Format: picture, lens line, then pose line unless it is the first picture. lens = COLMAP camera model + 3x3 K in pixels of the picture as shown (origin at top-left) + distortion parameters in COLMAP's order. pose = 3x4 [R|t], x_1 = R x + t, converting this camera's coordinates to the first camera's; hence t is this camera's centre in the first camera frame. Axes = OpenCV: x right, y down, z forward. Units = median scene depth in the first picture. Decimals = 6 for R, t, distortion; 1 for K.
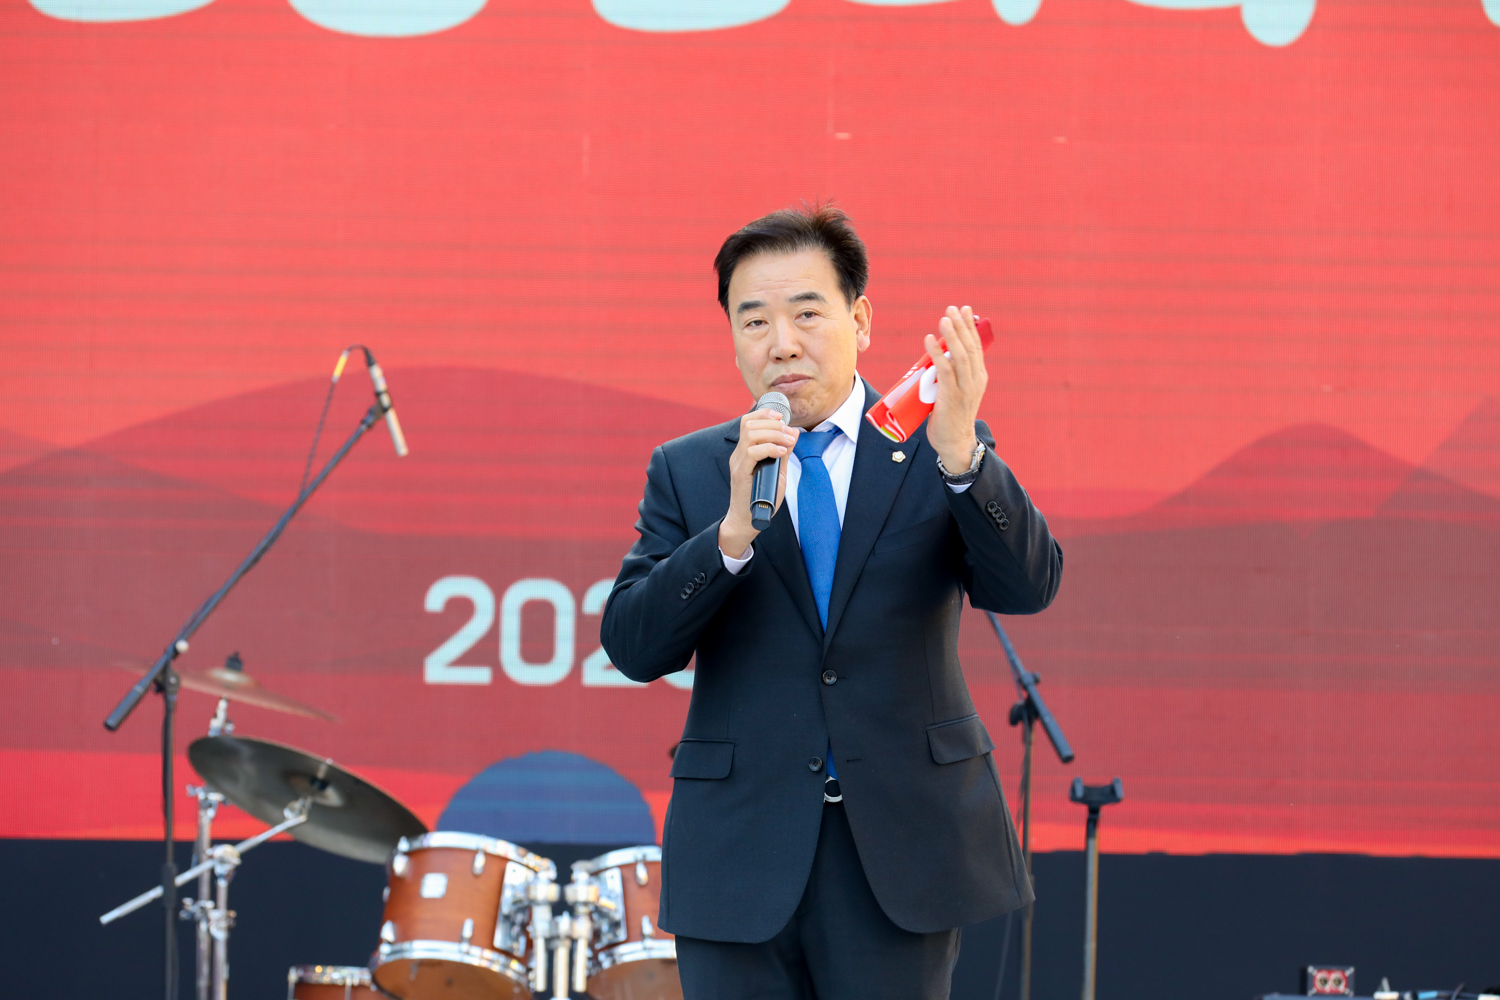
lens RADIAL K [[10106.2, 0, 753.0], [0, 10106.2, 502.3], [0, 0, 1]] dist [-0.039239, 0.000000]
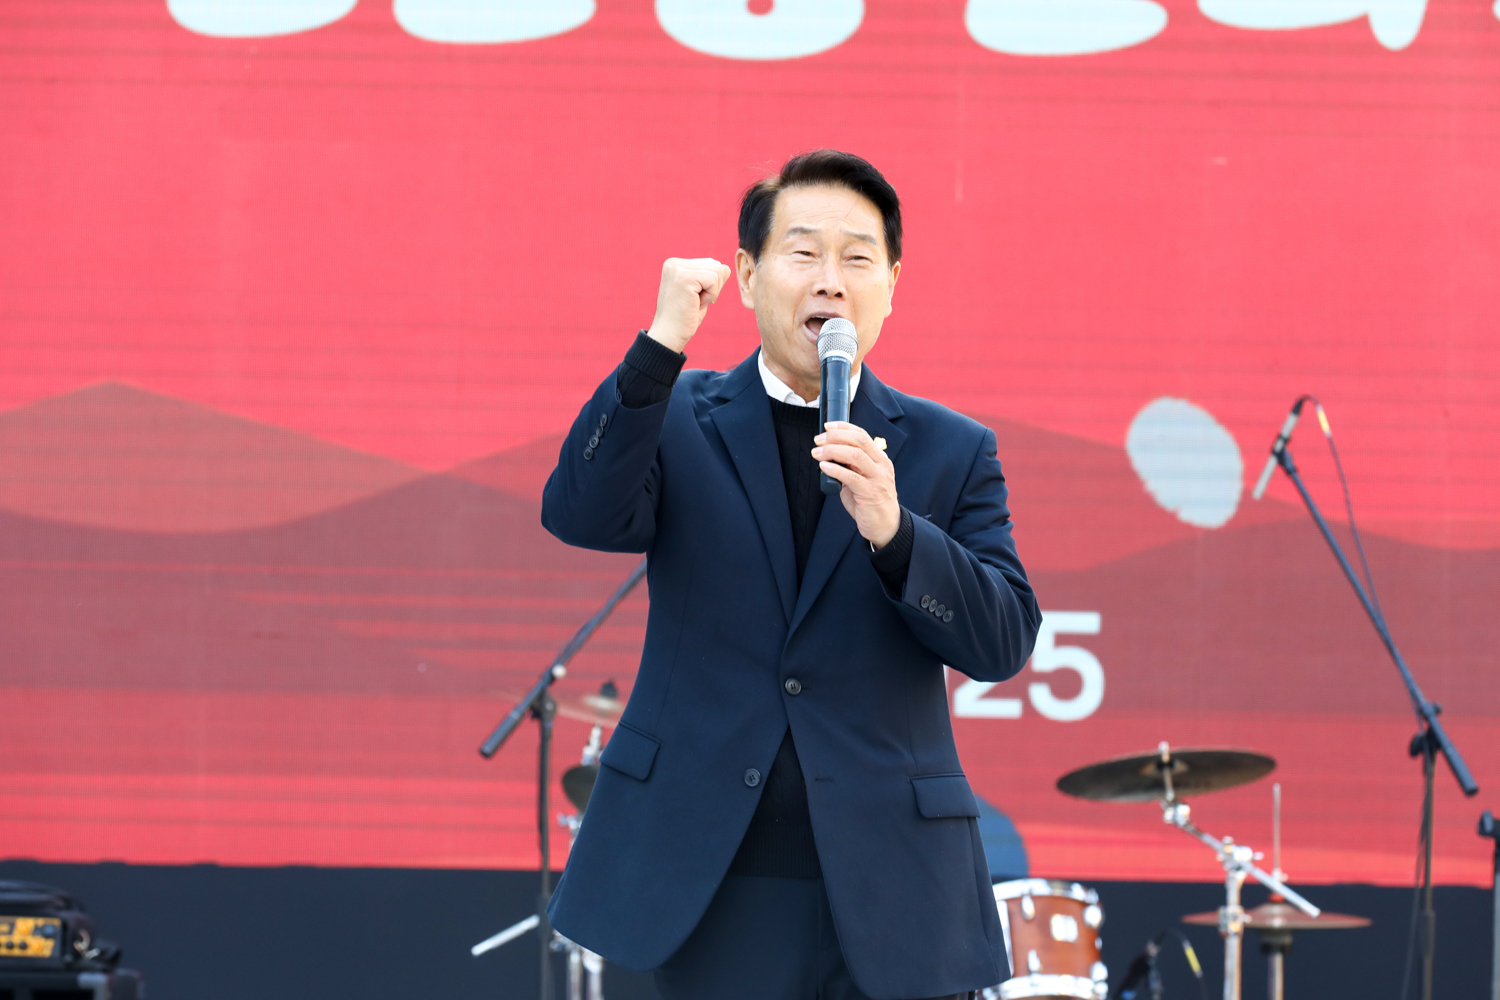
lens RADIAL K [[8712.6, 0, 750.1], [0, 8712.6, 501.0], [0, 0, 1]] dist [-0.008396, 0.000000]
pose [[0.999747, 0.004649, -0.022003, -0.019527], [-0.004847, 0.999948, -0.008963, 0.005215], [0.021960, 0.009068, 0.999718, 0.158539]]
